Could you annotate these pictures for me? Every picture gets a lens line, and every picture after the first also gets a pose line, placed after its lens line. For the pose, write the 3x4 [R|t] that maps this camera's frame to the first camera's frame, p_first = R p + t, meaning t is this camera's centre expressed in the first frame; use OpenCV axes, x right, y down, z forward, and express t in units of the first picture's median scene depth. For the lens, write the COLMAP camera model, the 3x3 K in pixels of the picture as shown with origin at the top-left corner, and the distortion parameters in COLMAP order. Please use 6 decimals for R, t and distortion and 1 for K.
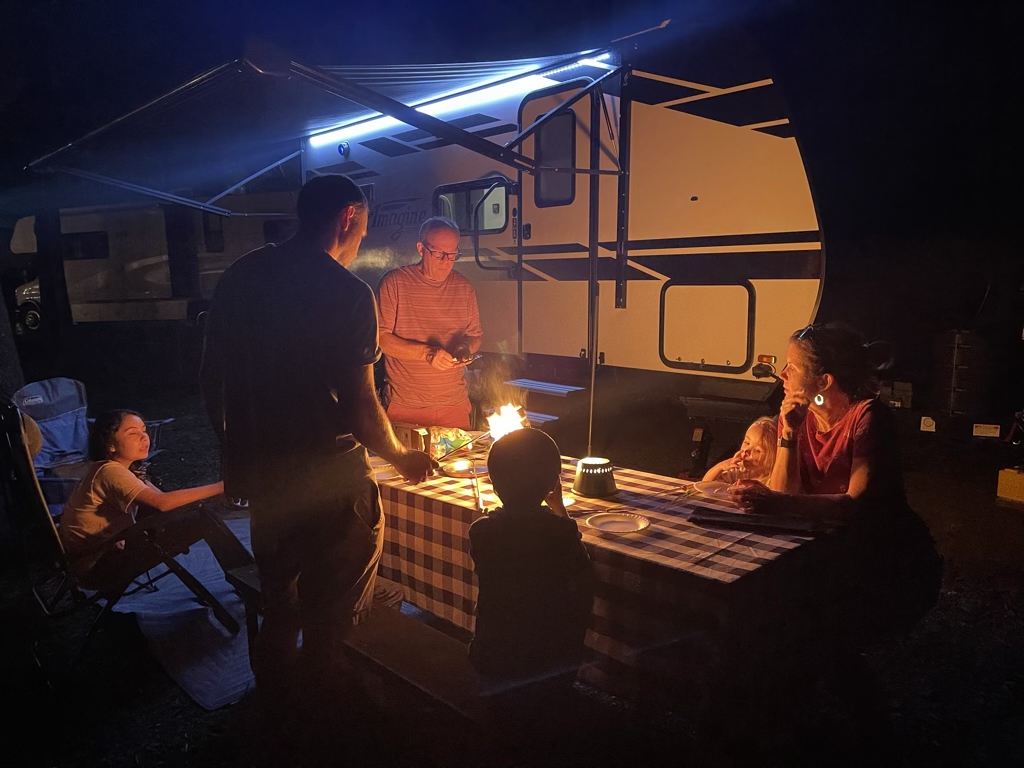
lens RADIAL K [[783.8, 0, 512.0], [0, 783.8, 384.0], [0, 0, 1]] dist [0.006456, -0.003057]
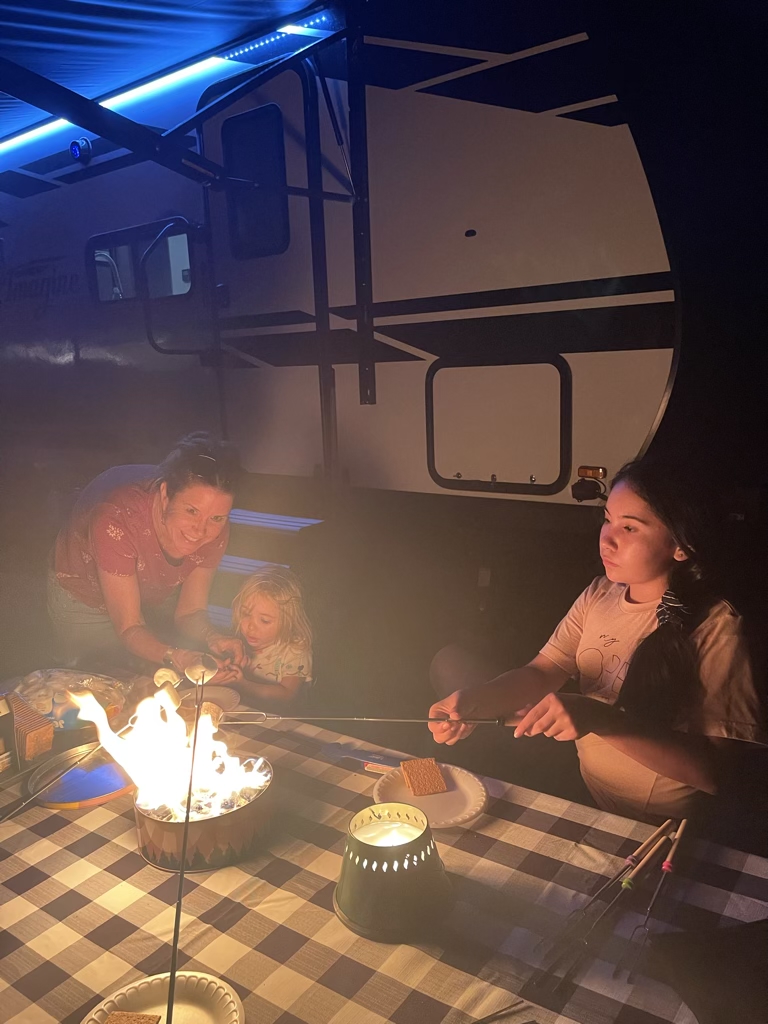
lens RADIAL K [[783.8, 0, 425.0], [0, 783.8, 512.5], [0, 0, 1]] dist [0.006456, -0.003057]
pose [[0.973919, -0.070076, 0.215806, 0.034254], [0.060836, 0.996936, 0.049174, -0.034792], [-0.218590, -0.034762, 0.975197, 0.334675]]
